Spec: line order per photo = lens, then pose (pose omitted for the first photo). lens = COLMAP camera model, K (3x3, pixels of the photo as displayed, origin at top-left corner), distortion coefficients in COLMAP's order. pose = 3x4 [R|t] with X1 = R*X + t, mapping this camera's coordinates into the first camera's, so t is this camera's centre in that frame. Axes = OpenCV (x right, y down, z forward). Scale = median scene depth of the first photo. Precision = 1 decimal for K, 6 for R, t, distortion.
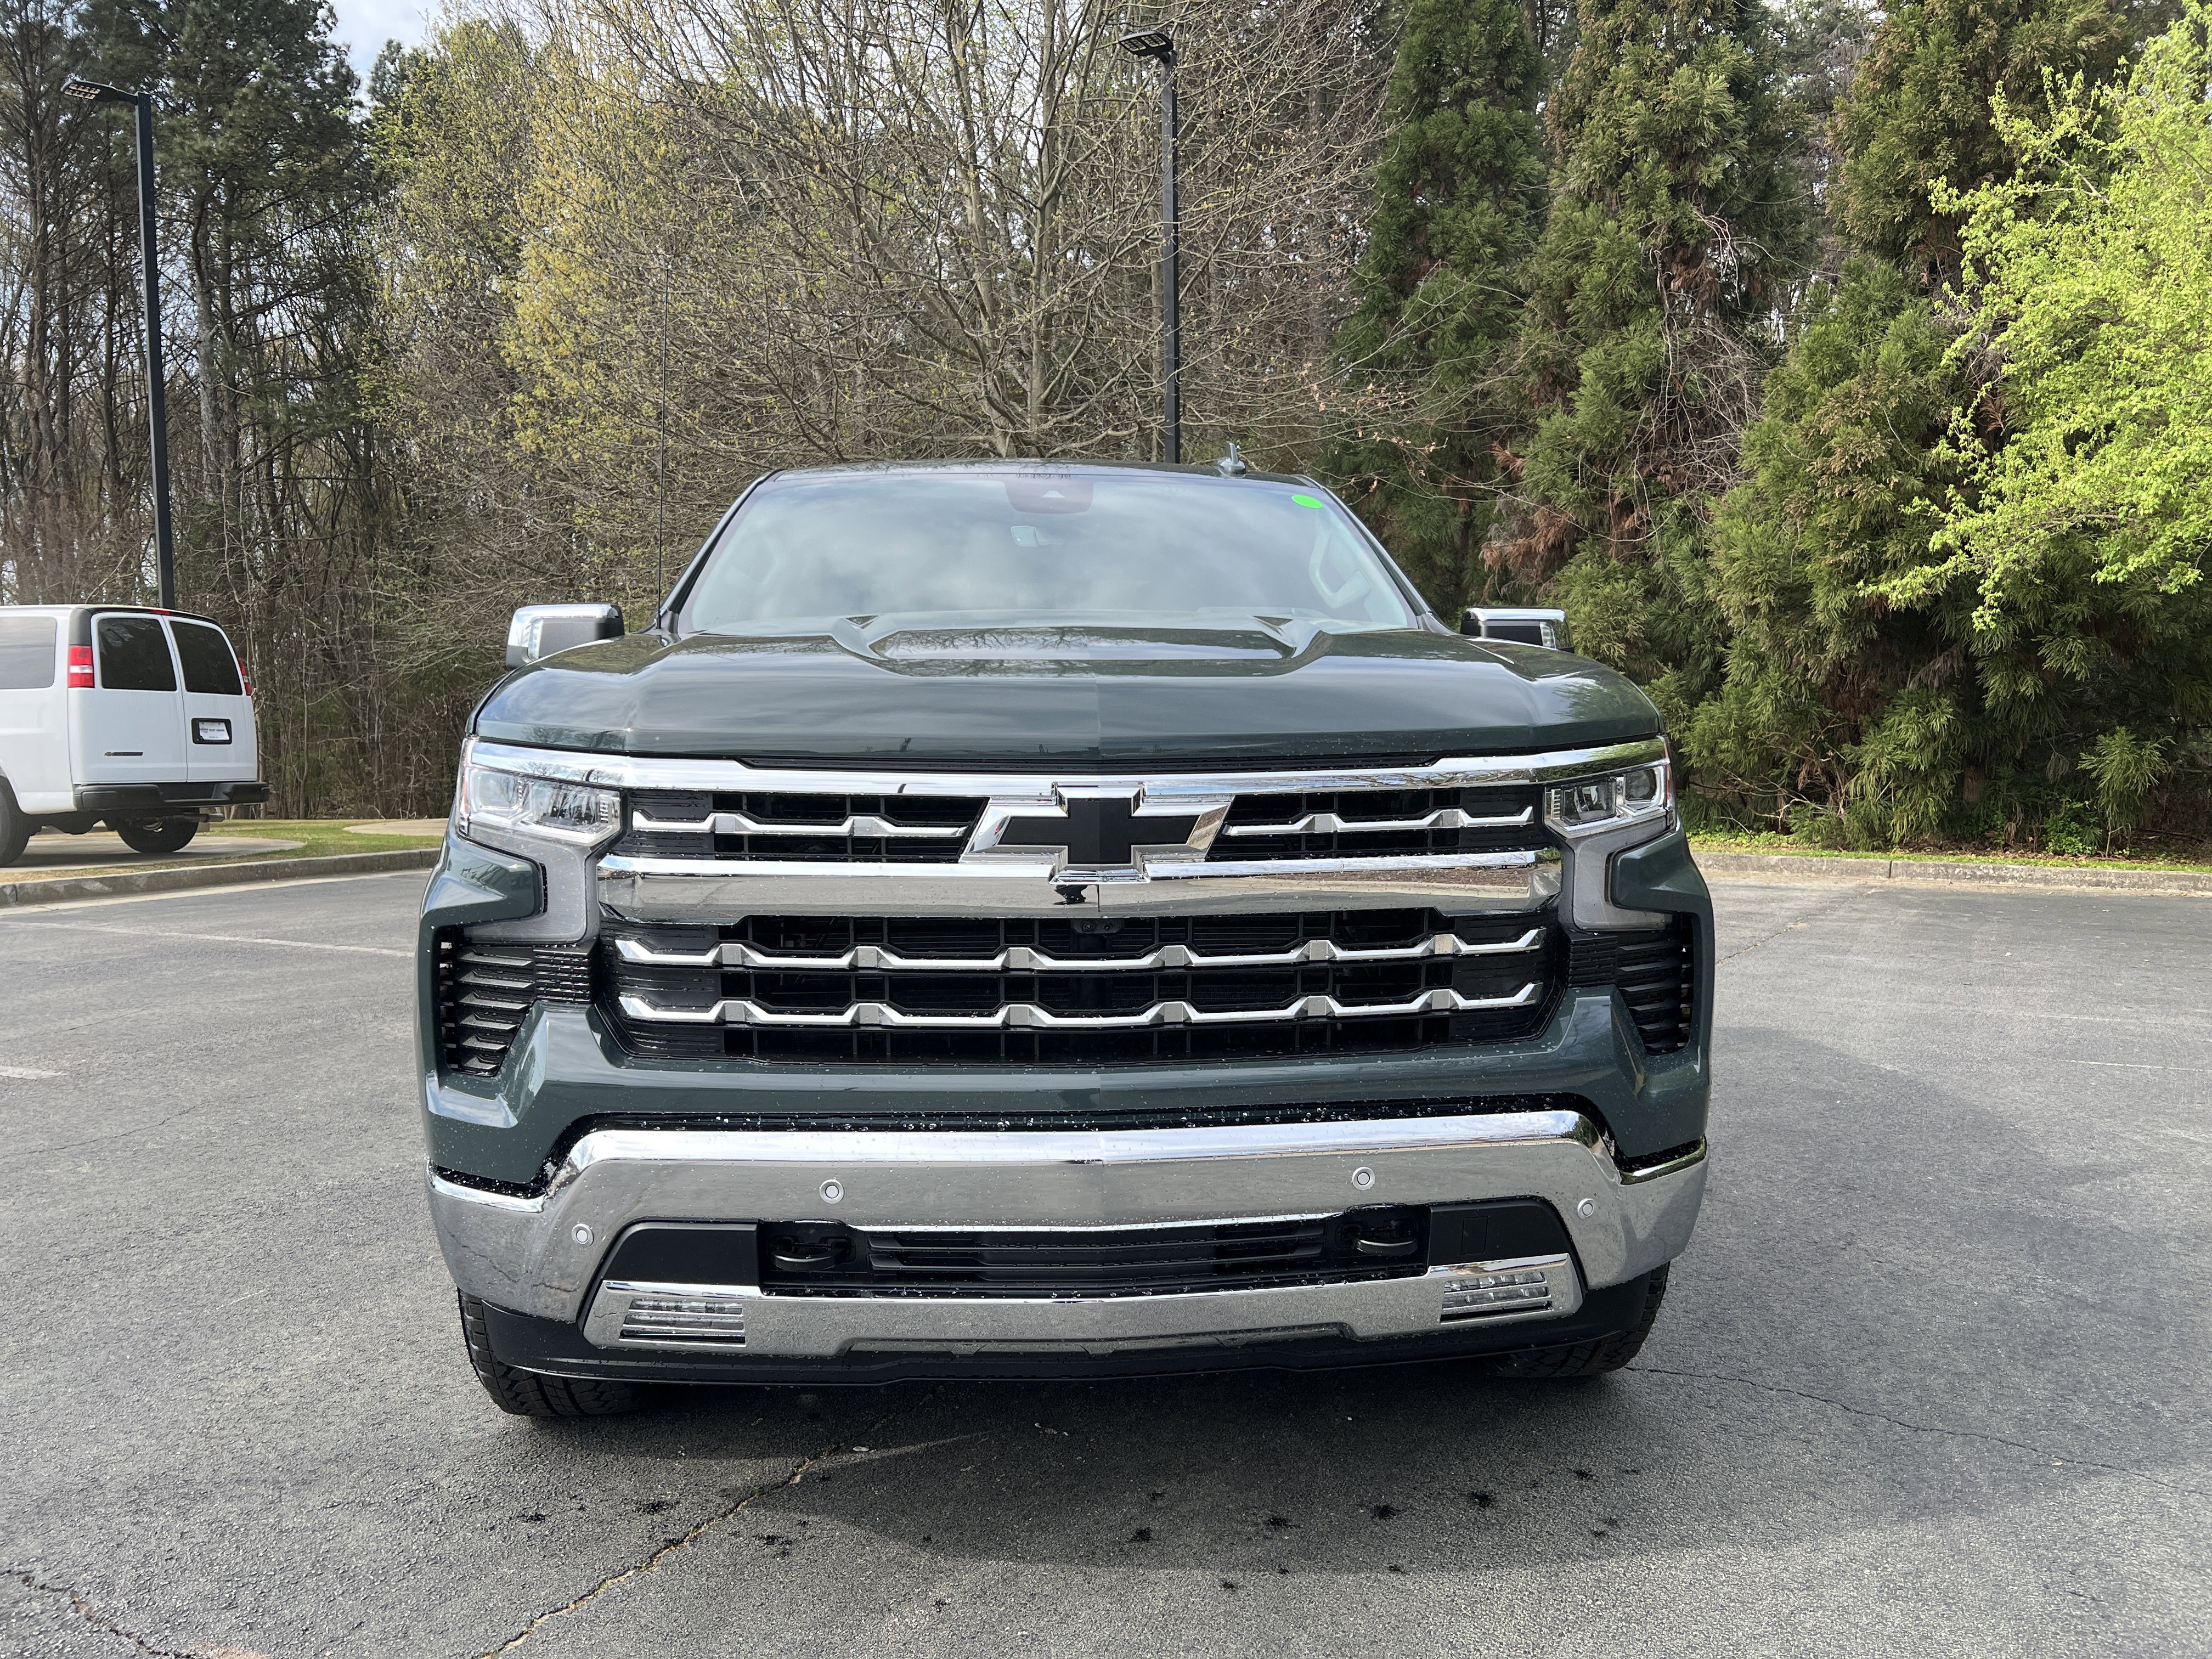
lens RADIAL K [[1633.4, 0, 1114.7], [0, 1633.4, 903.0], [0, 0, 1]] dist [0.059801, -0.062807]
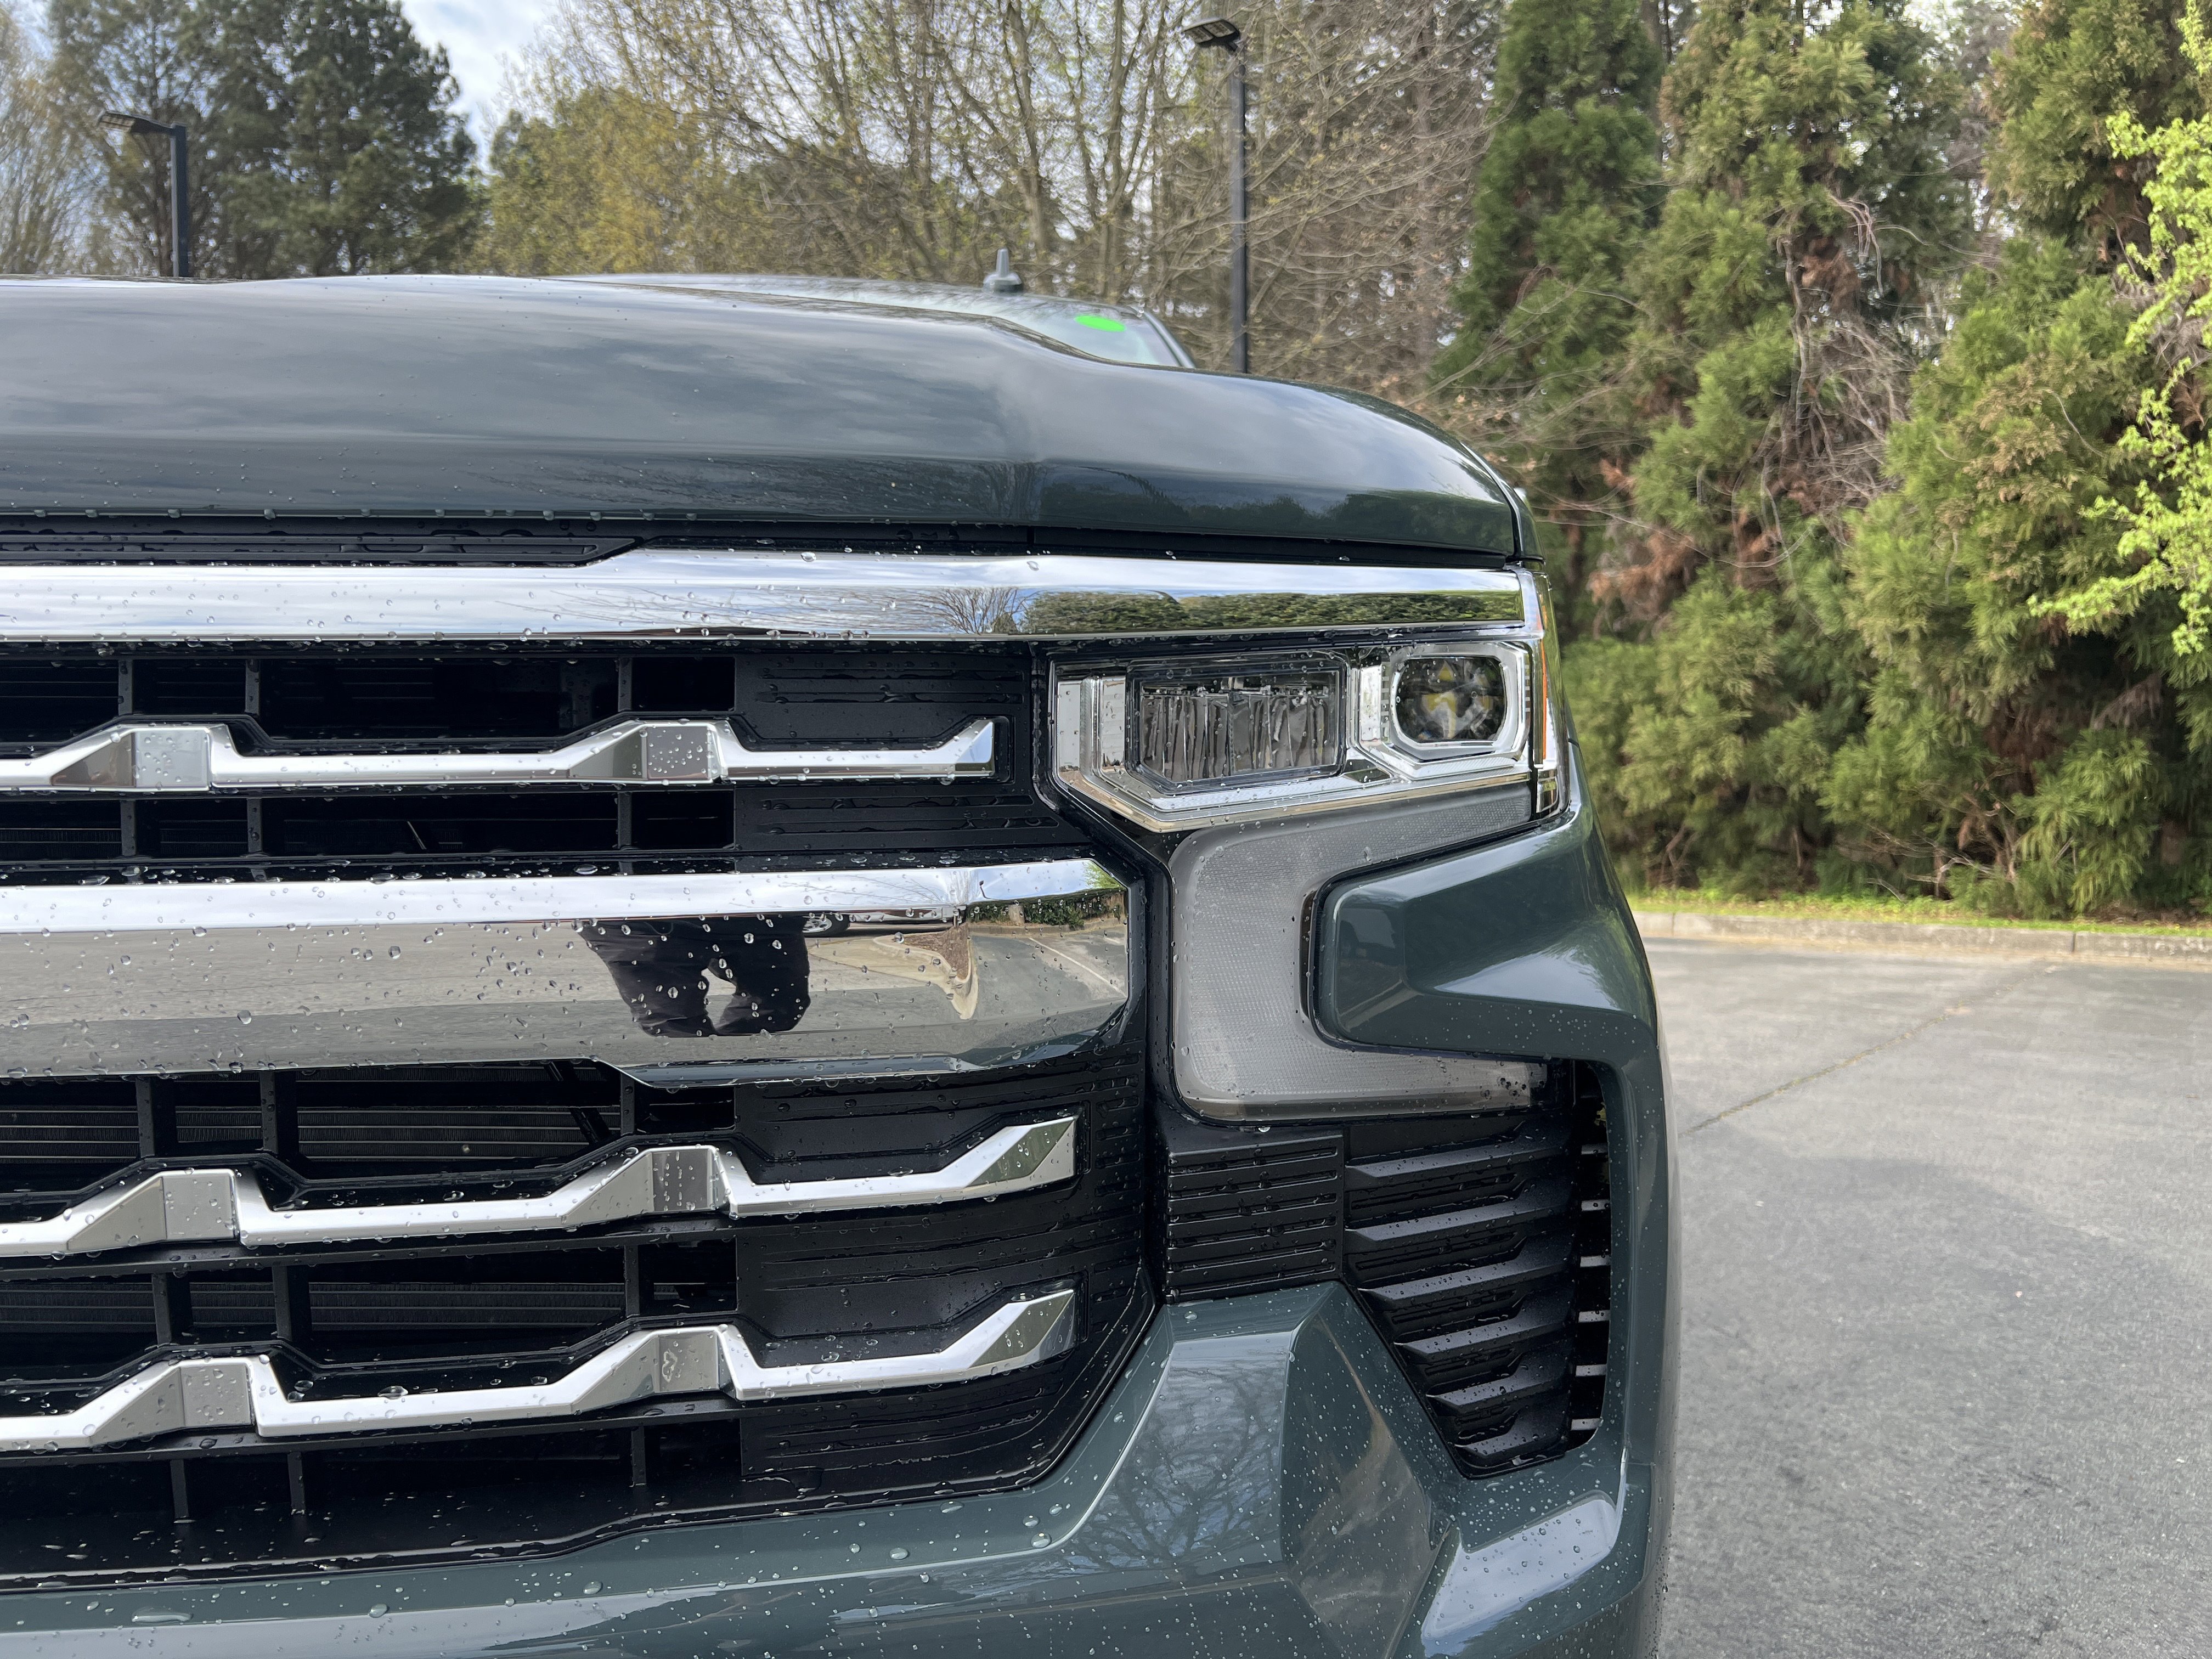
lens RADIAL K [[1649.1, 0, 1111.1], [0, 1649.1, 896.5], [0, 0, 1]] dist [0.058401, -0.069974]
pose [[0.996802, 0.007822, -0.079529, 0.047789], [-0.011224, 0.999036, -0.042428, -0.002151], [0.079121, 0.043185, 0.995929, 0.111291]]
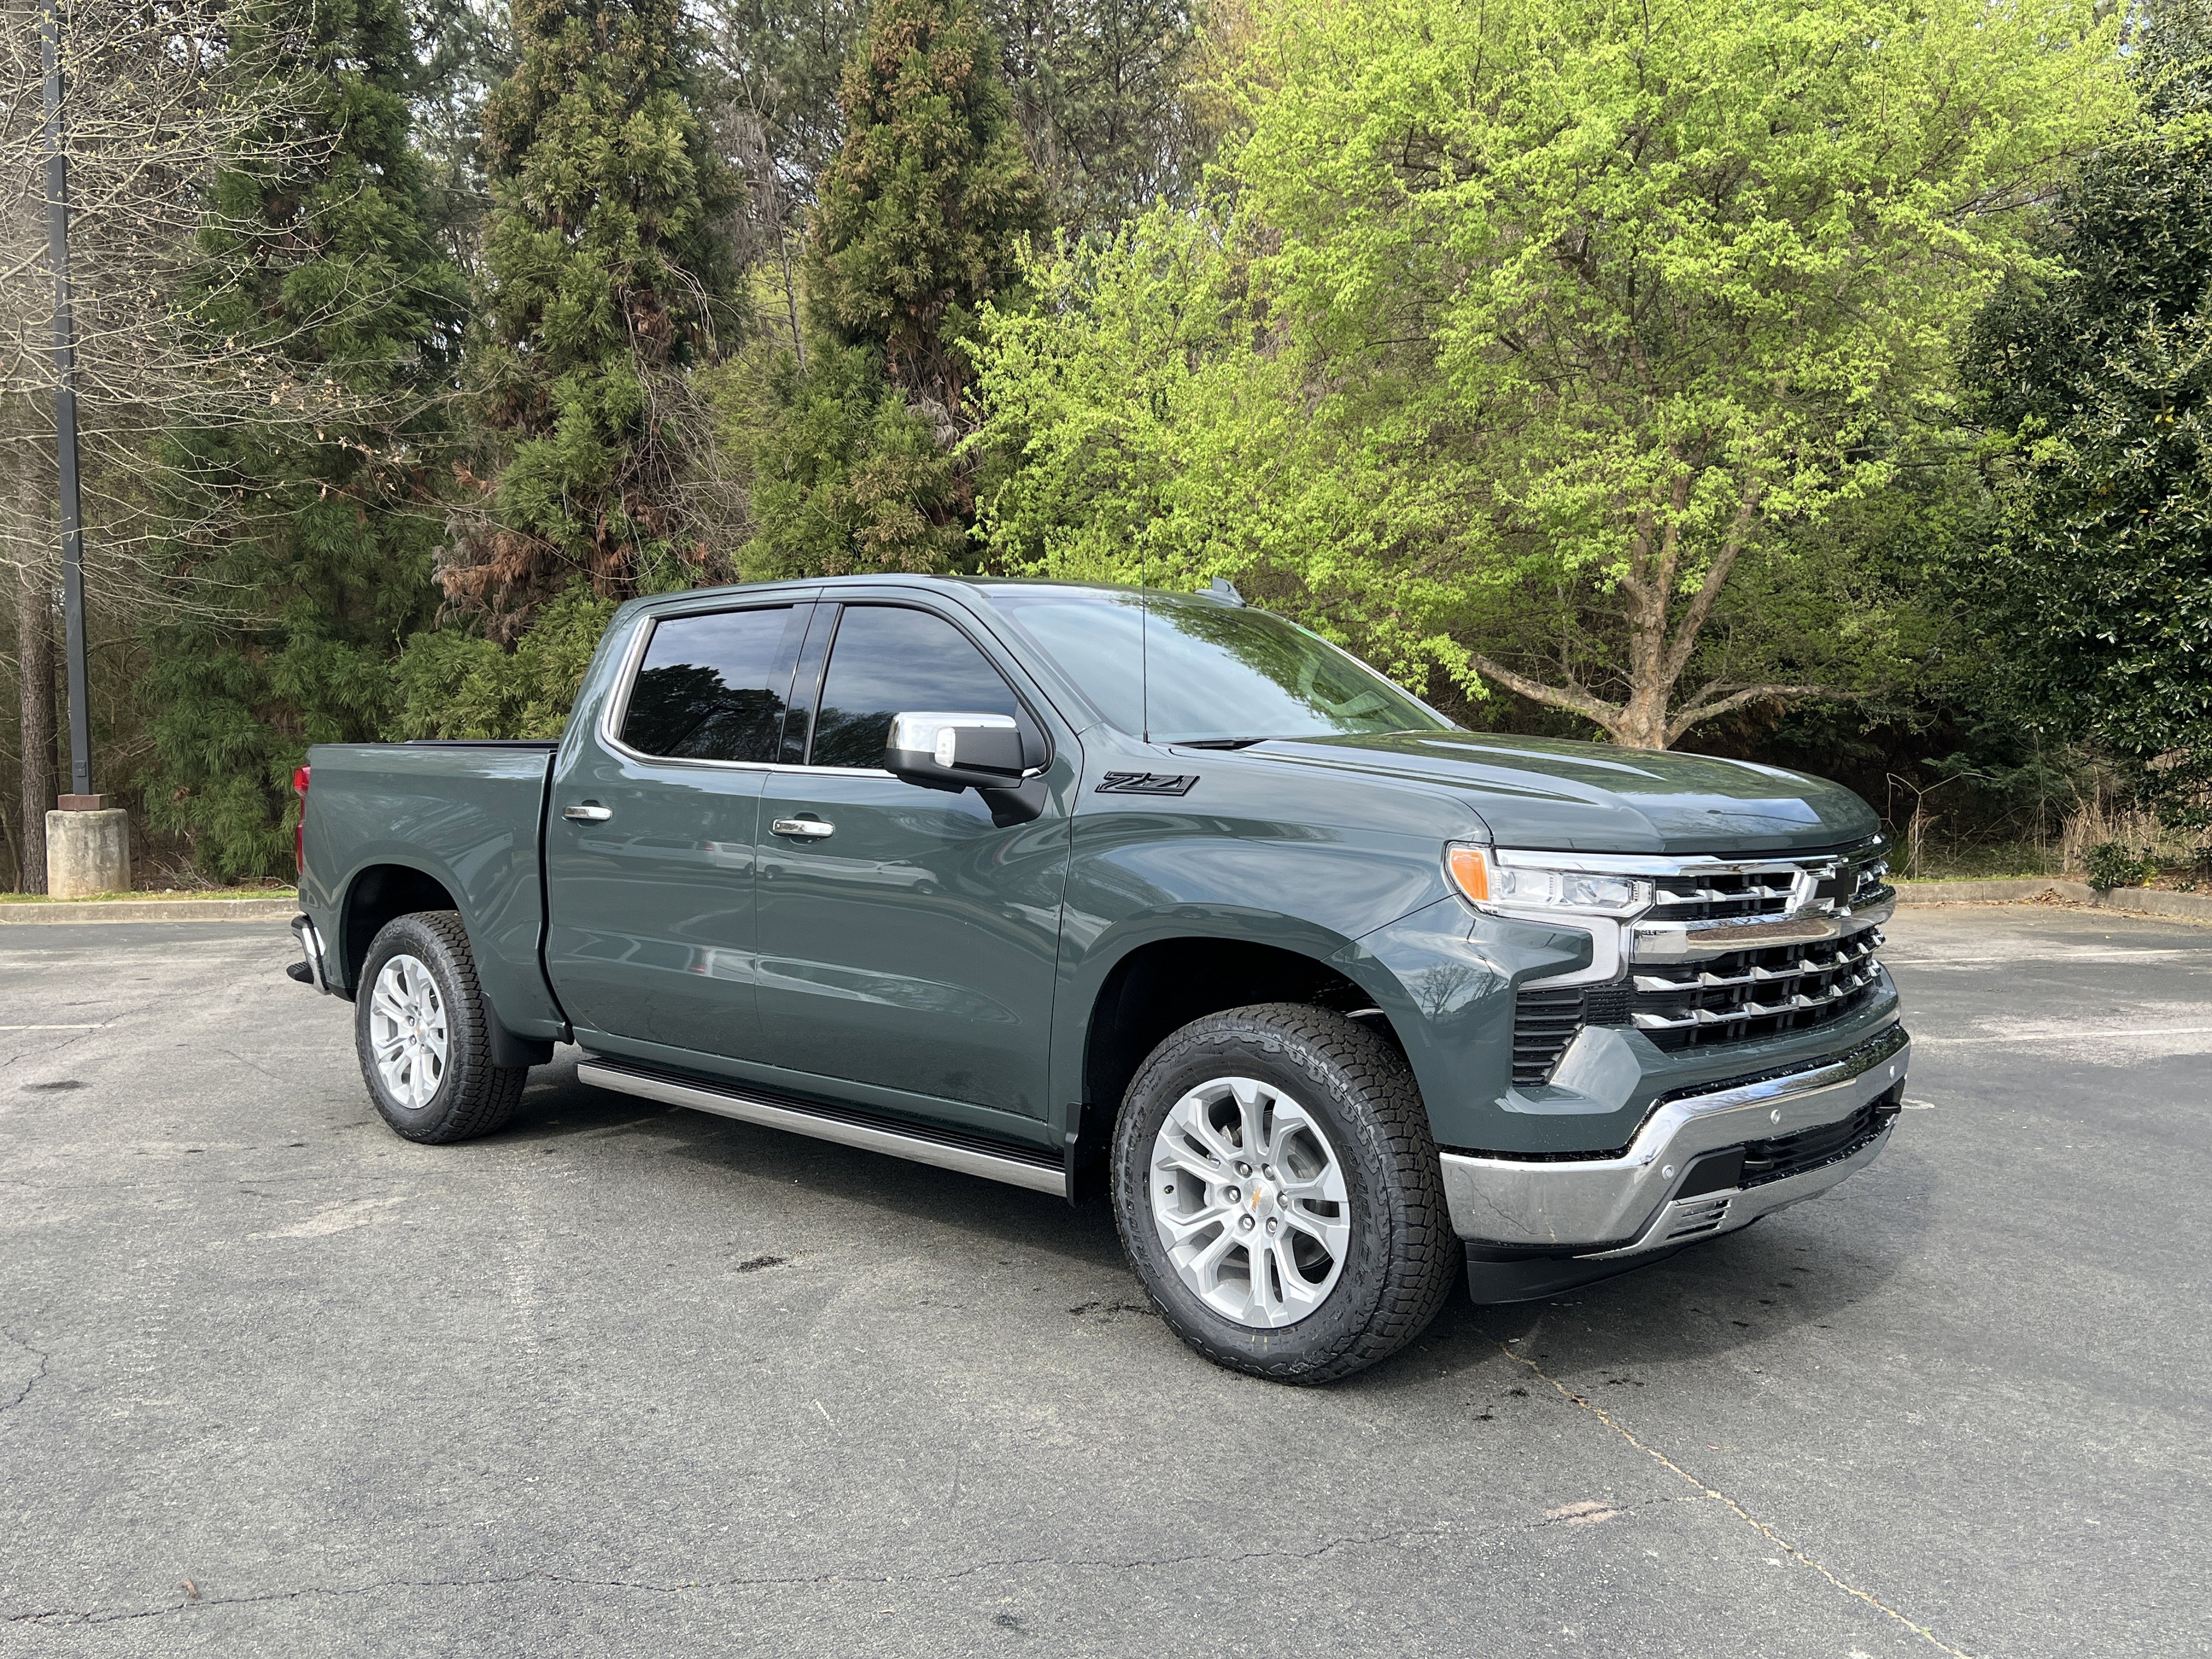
lens RADIAL K [[1804.3, 0, 1113.1], [0, 1804.3, 919.0], [0, 0, 1]] dist [0.050842, -0.078929]
pose [[0.729902, -0.065243, 0.680431, -0.260847], [0.075281, 0.997052, 0.014848, -0.013510], [-0.679394, 0.040386, 0.732662, 0.016675]]
